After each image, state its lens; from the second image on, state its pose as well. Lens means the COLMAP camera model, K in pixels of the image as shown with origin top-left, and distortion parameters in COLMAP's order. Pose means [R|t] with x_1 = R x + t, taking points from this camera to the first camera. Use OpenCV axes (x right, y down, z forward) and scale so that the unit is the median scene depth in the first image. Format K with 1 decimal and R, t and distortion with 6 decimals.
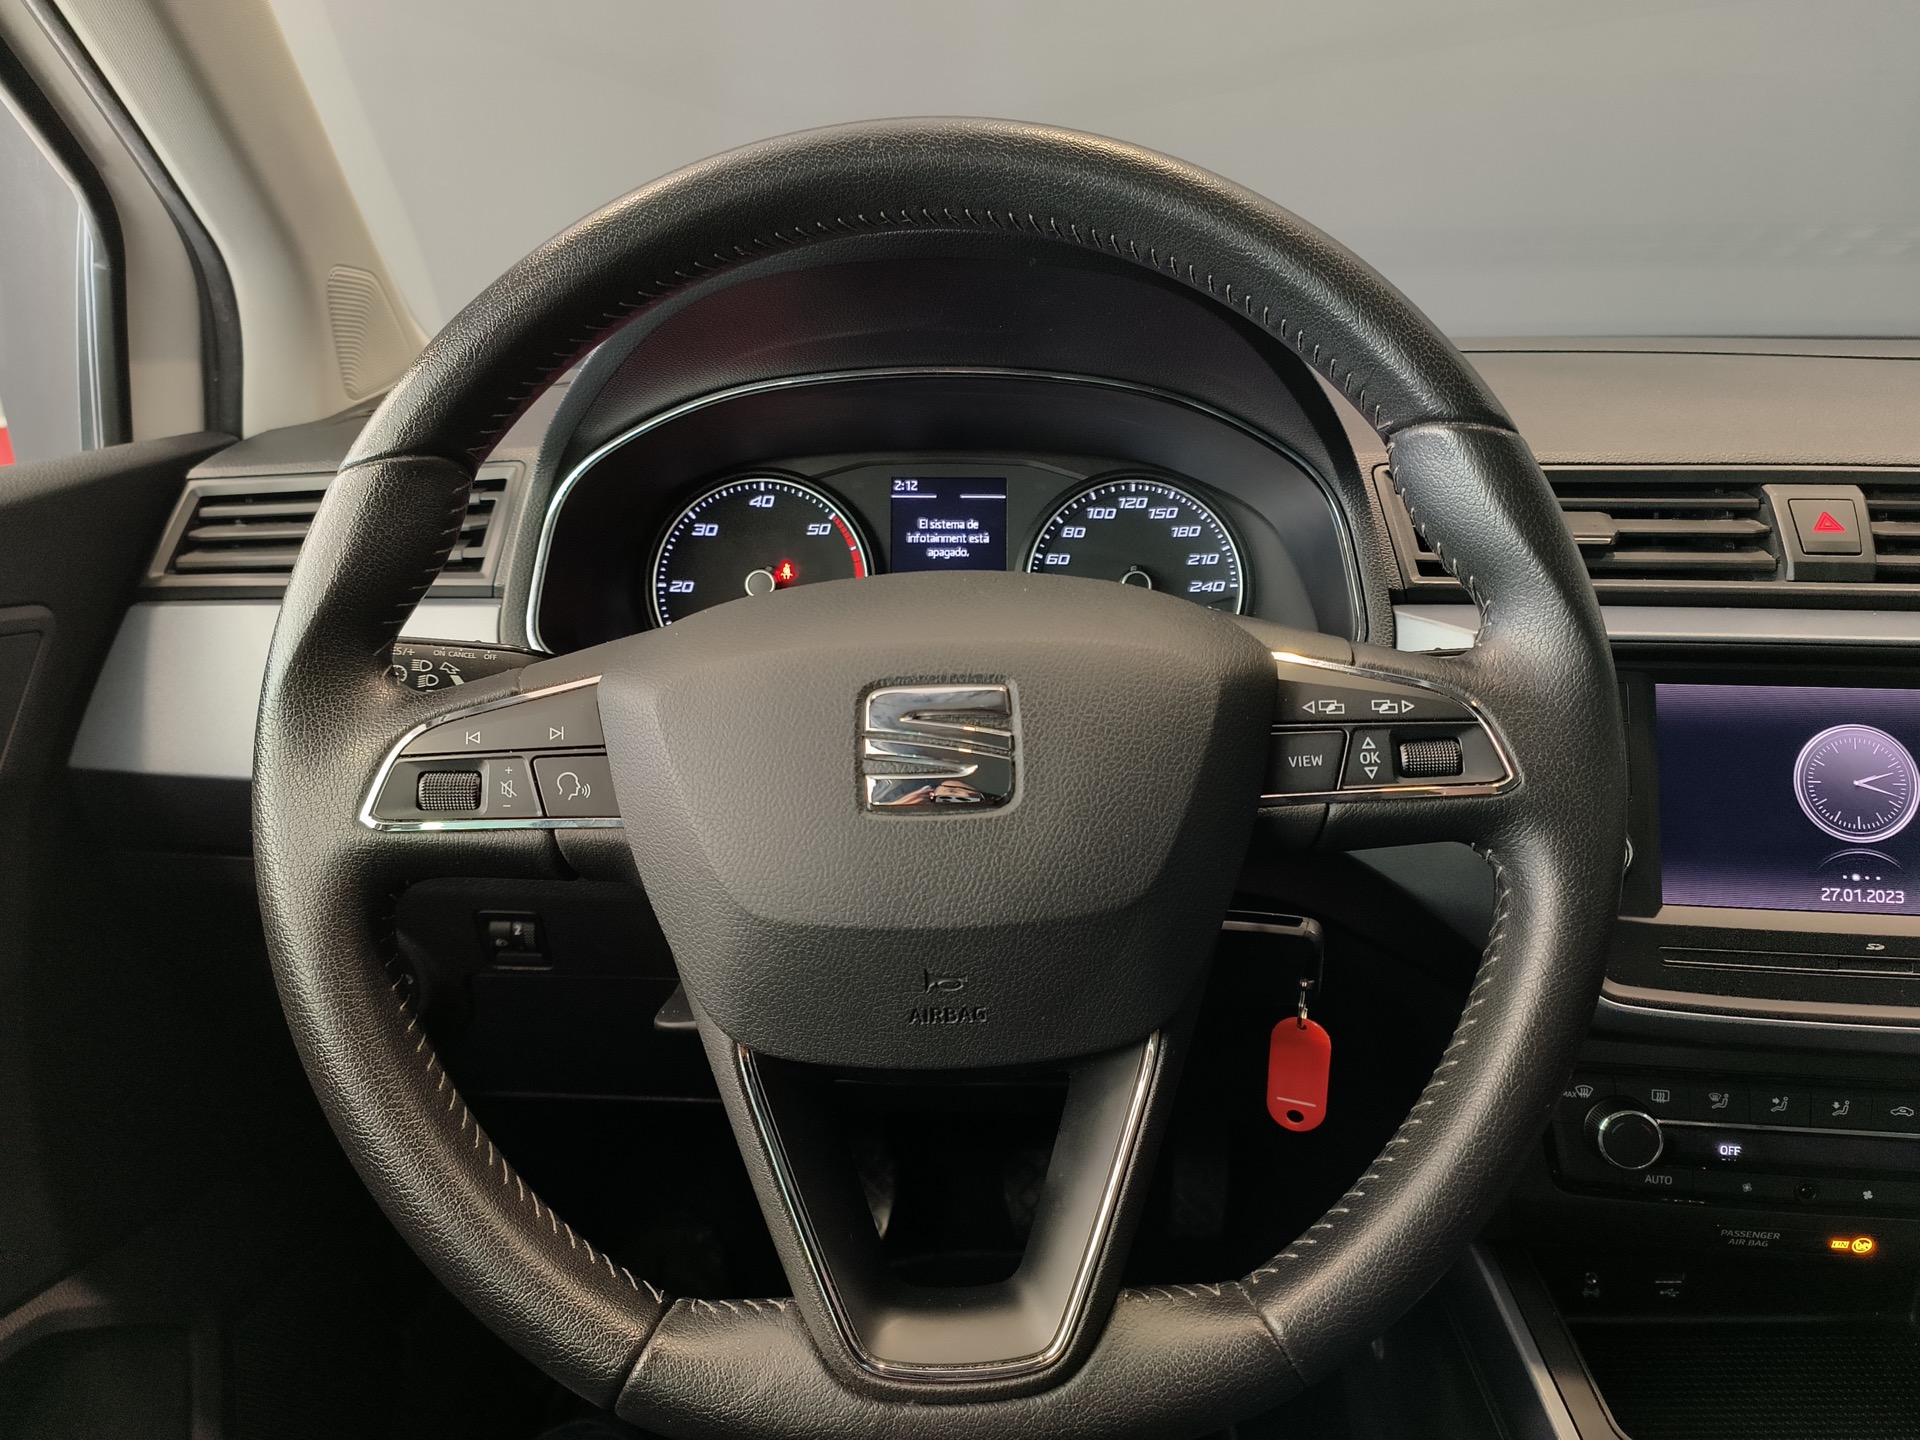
lens RADIAL K [[1223.8, 0, 960.0], [0, 1223.8, 720.0], [0, 0, 1]] dist [-0.028518, -0.001115]
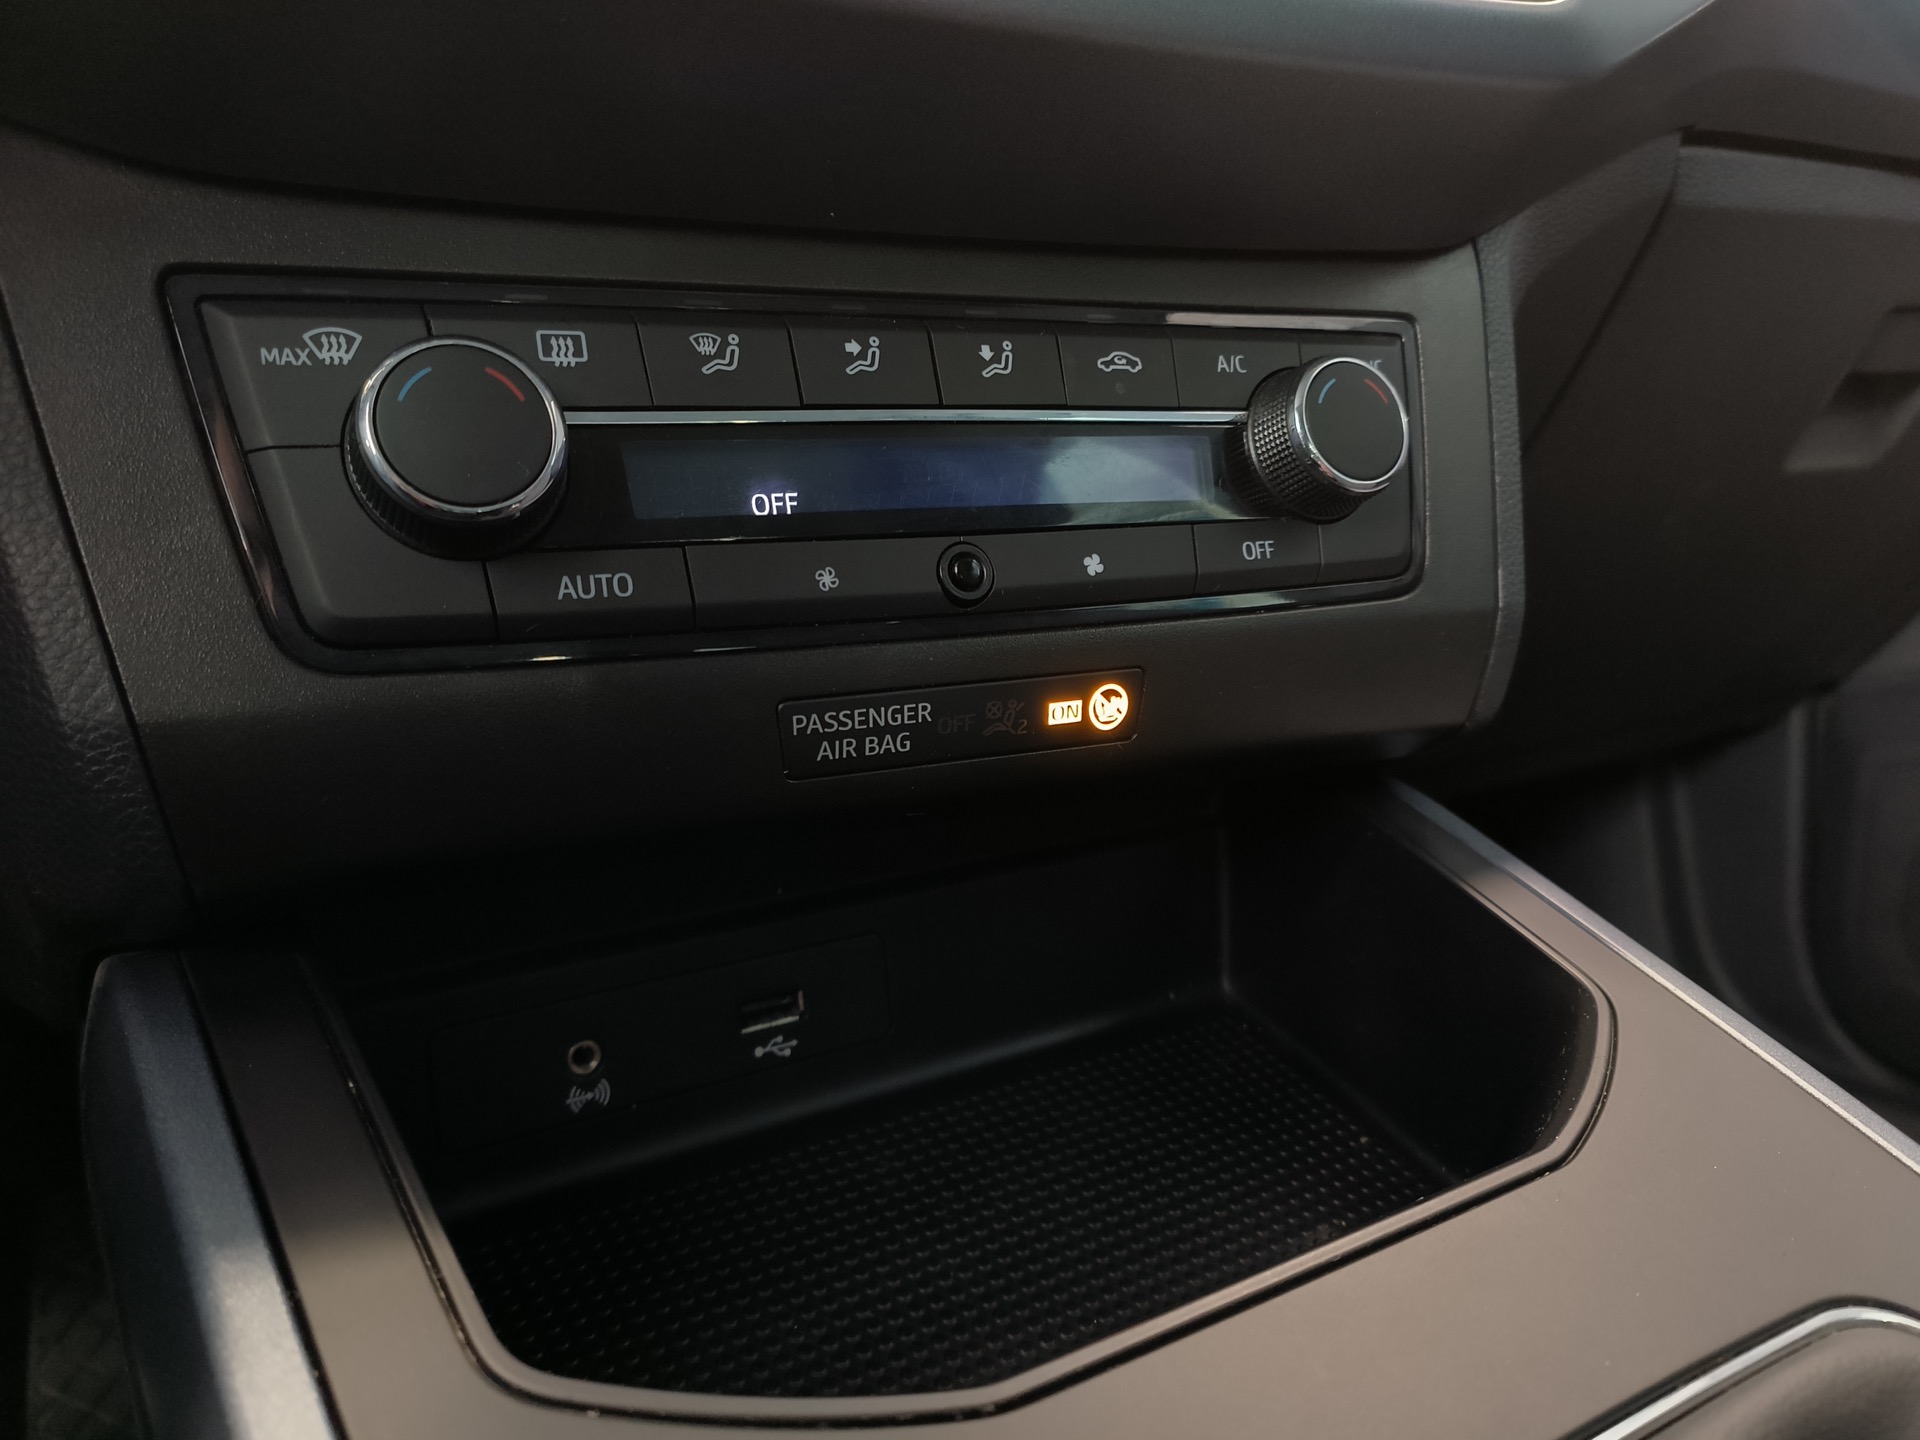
lens RADIAL K [[1223.8, 0, 960.0], [0, 1223.8, 720.0], [0, 0, 1]] dist [-0.028518, -0.001115]
pose [[0.837260, -0.085703, 0.540046, 0.478103], [0.171140, 0.979092, -0.109950, 0.475243], [-0.519332, 0.184480, 0.834422, 0.668329]]
